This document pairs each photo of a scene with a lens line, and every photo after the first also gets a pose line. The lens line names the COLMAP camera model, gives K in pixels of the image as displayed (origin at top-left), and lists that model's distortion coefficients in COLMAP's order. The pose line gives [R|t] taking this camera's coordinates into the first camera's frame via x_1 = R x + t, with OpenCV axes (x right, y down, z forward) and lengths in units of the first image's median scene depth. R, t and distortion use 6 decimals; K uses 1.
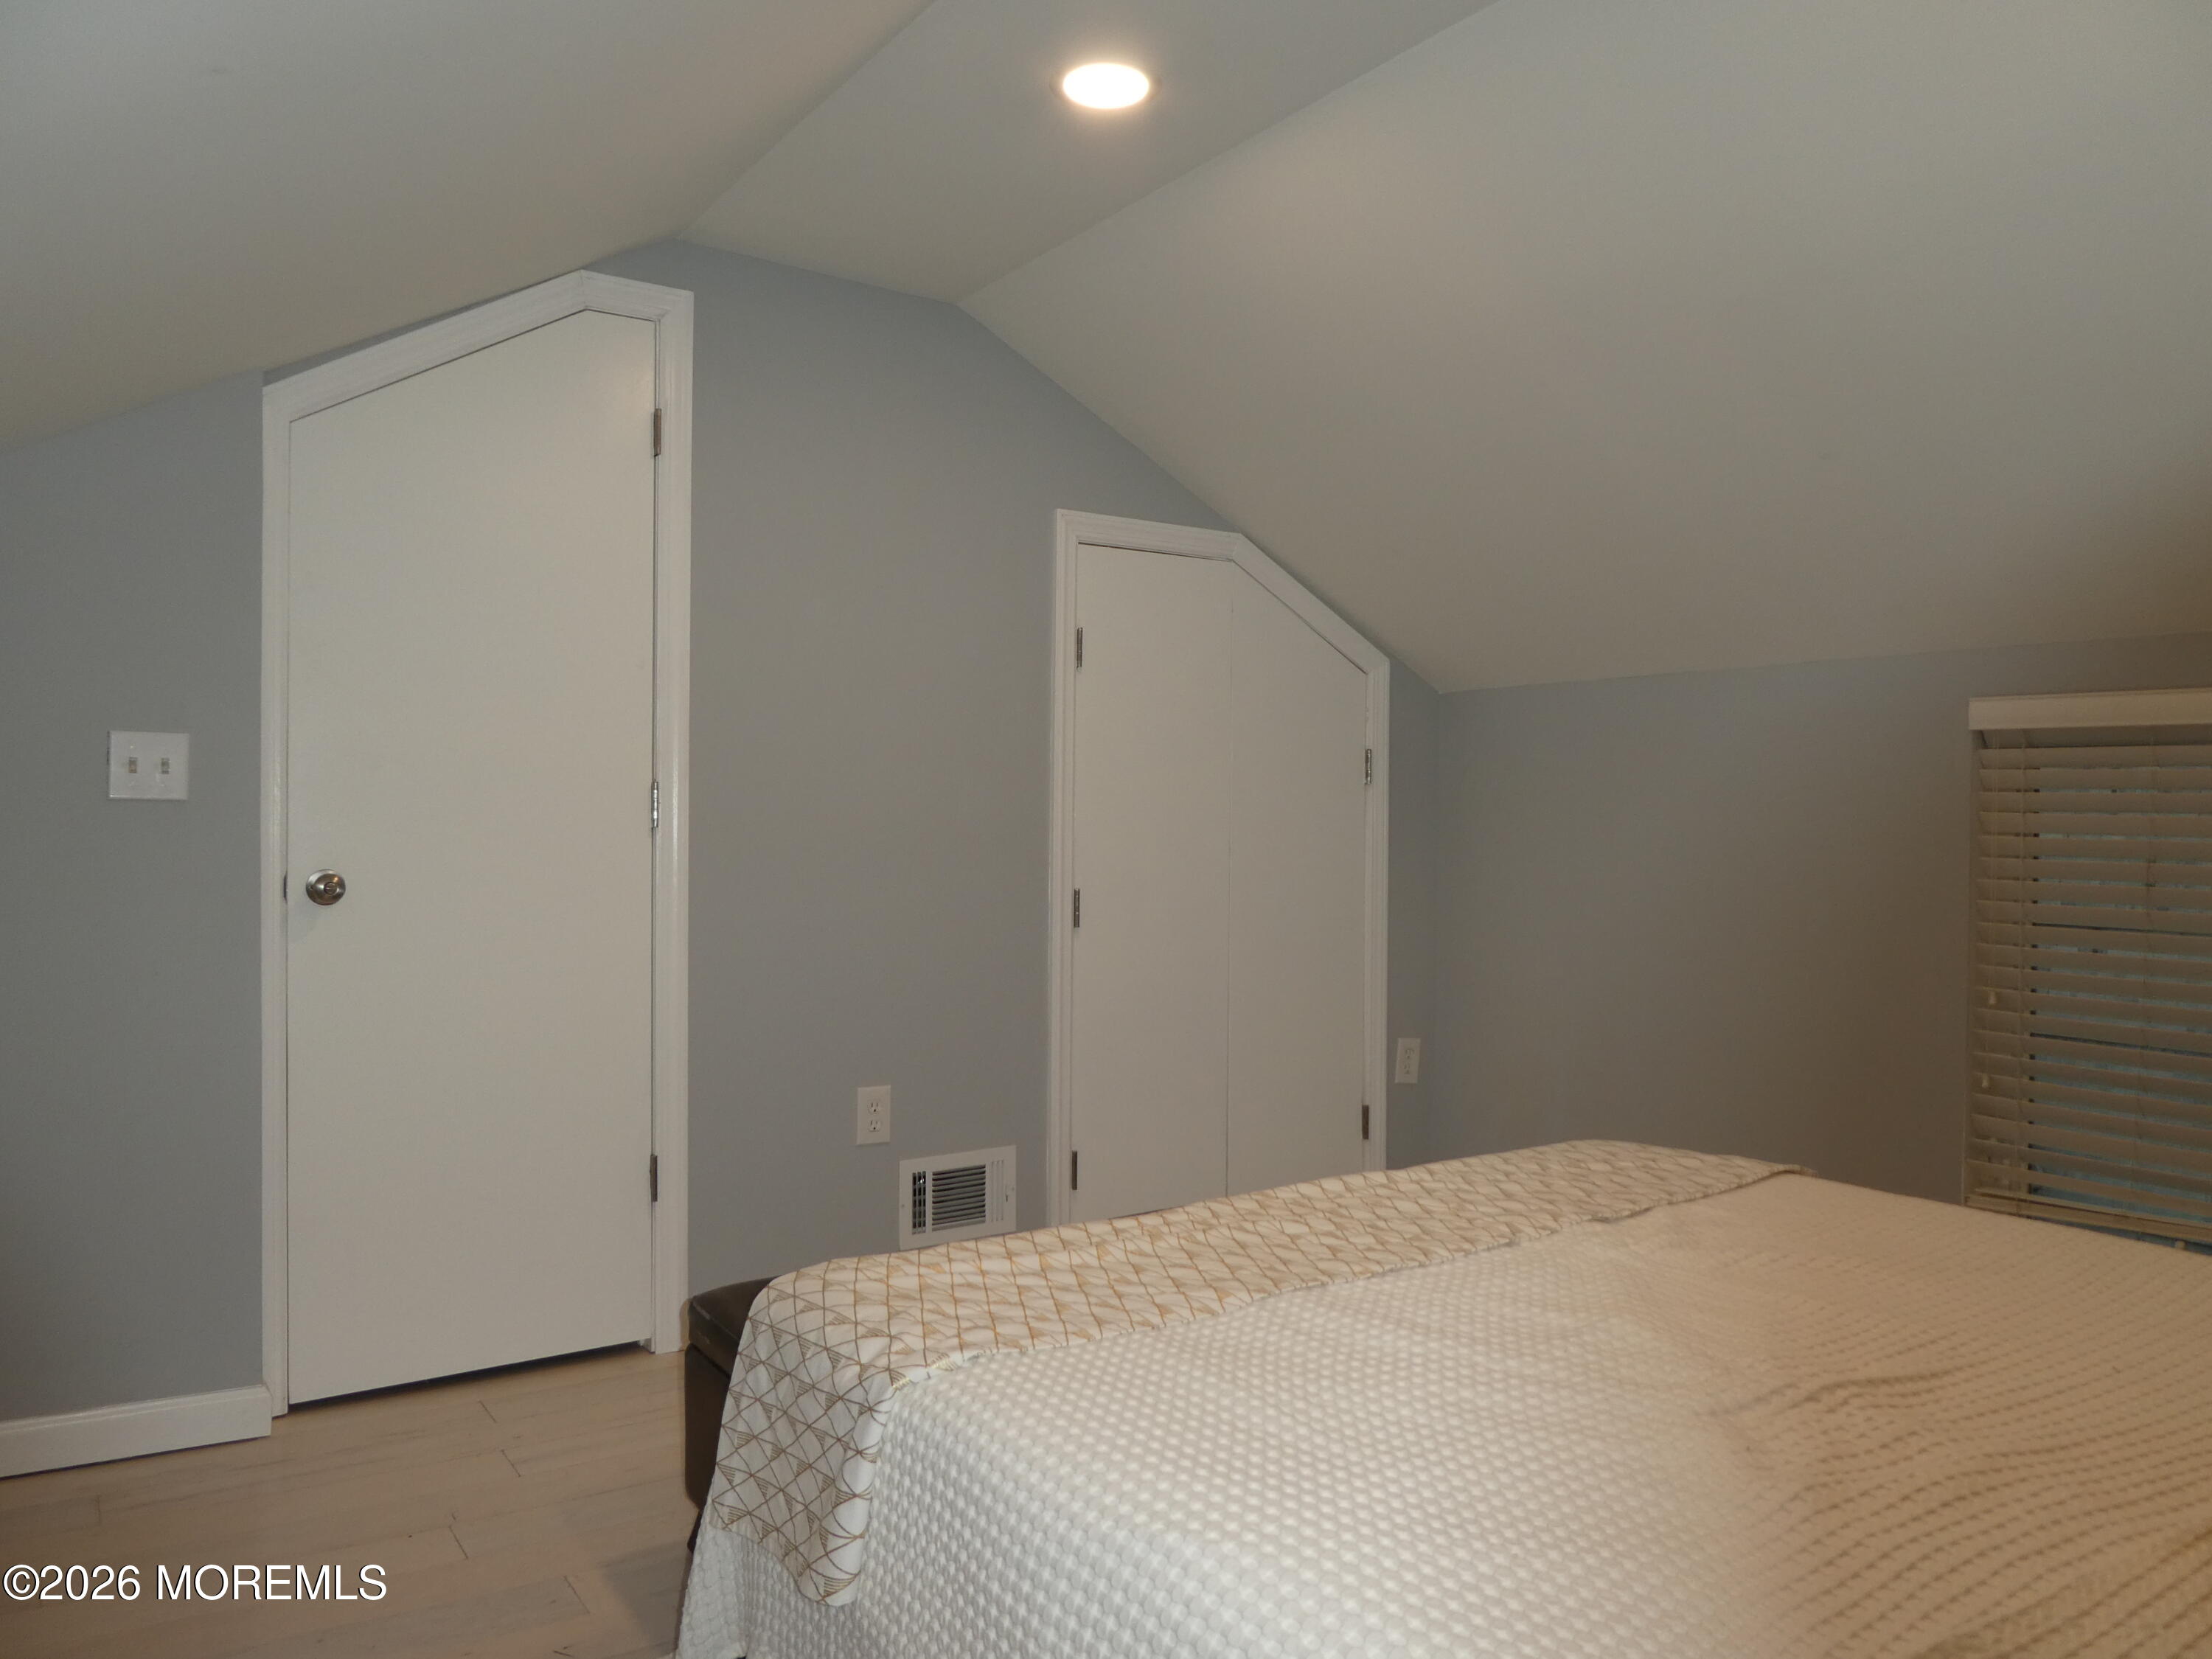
lens RADIAL K [[1578.9, 0, 1106.0], [0, 1578.9, 829.5], [0, 0, 1]] dist [-0.028101, -0.002697]
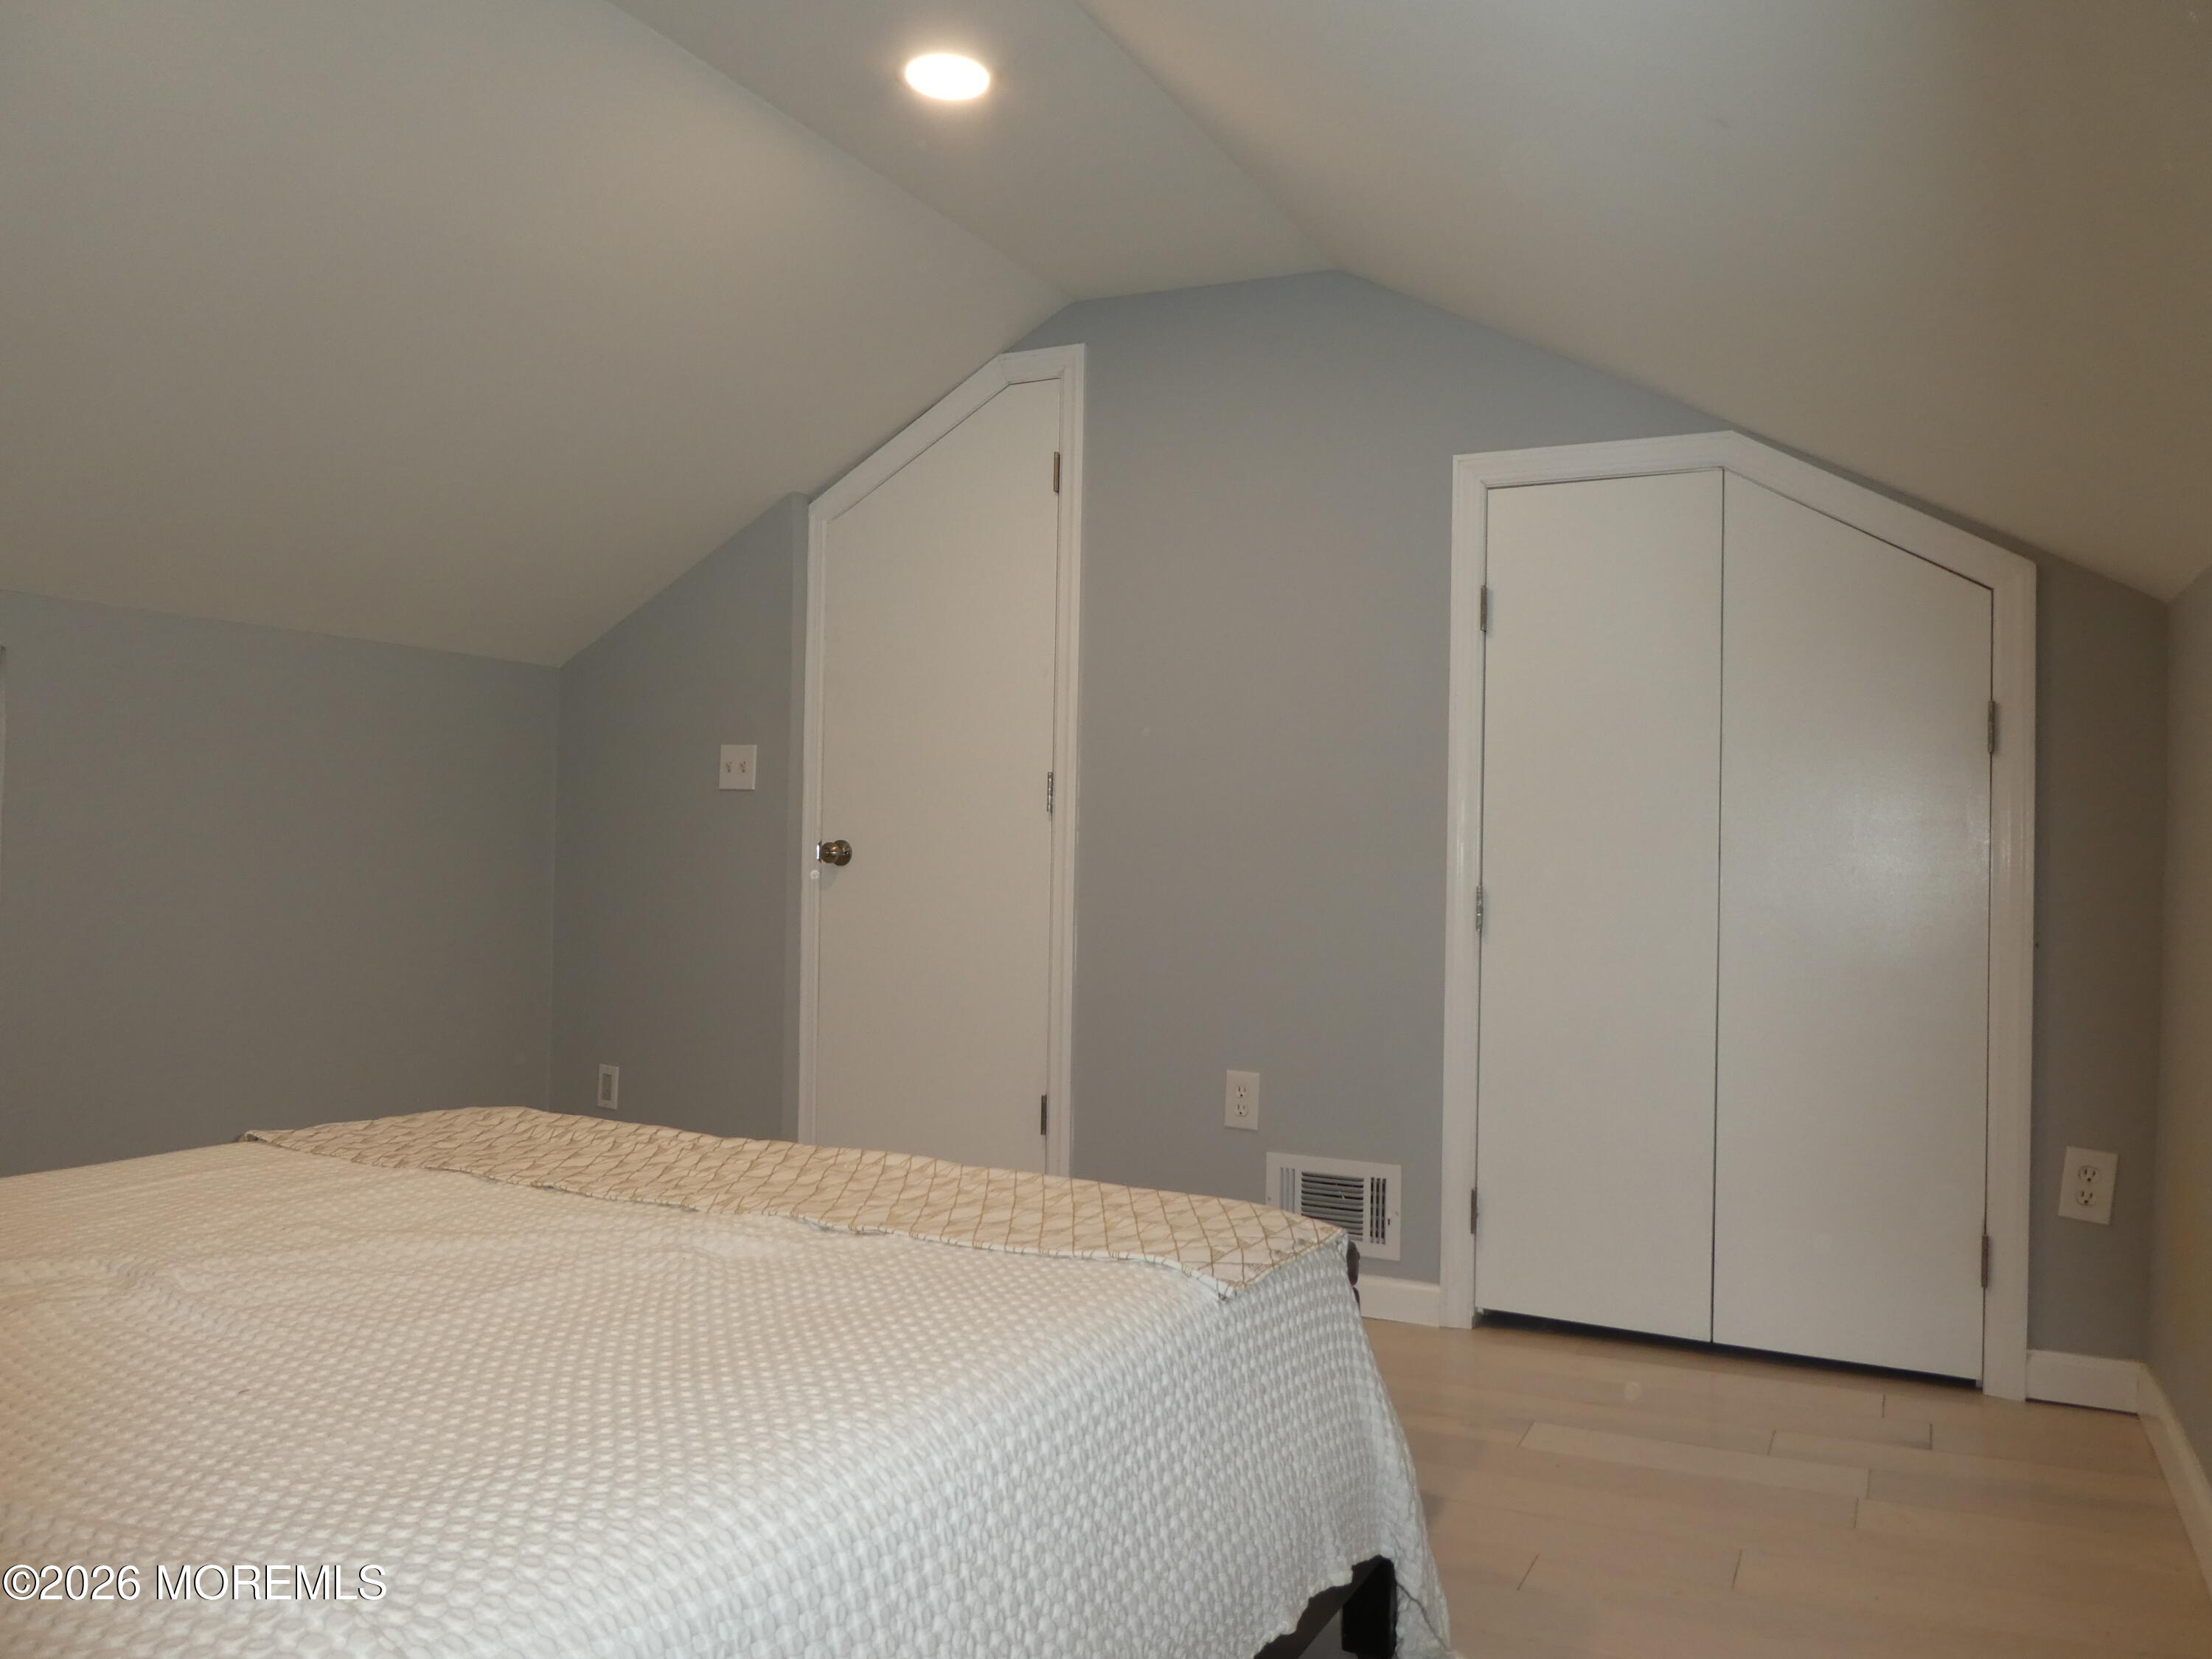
lens RADIAL K [[1578.9, 0, 1106.0], [0, 1578.9, 829.5], [0, 0, 1]] dist [-0.028101, -0.002697]
pose [[0.489322, -0.003624, -0.872096, 0.689376], [-0.026001, 0.999486, -0.018742, 0.030527], [0.871716, 0.031846, 0.488976, 0.430341]]
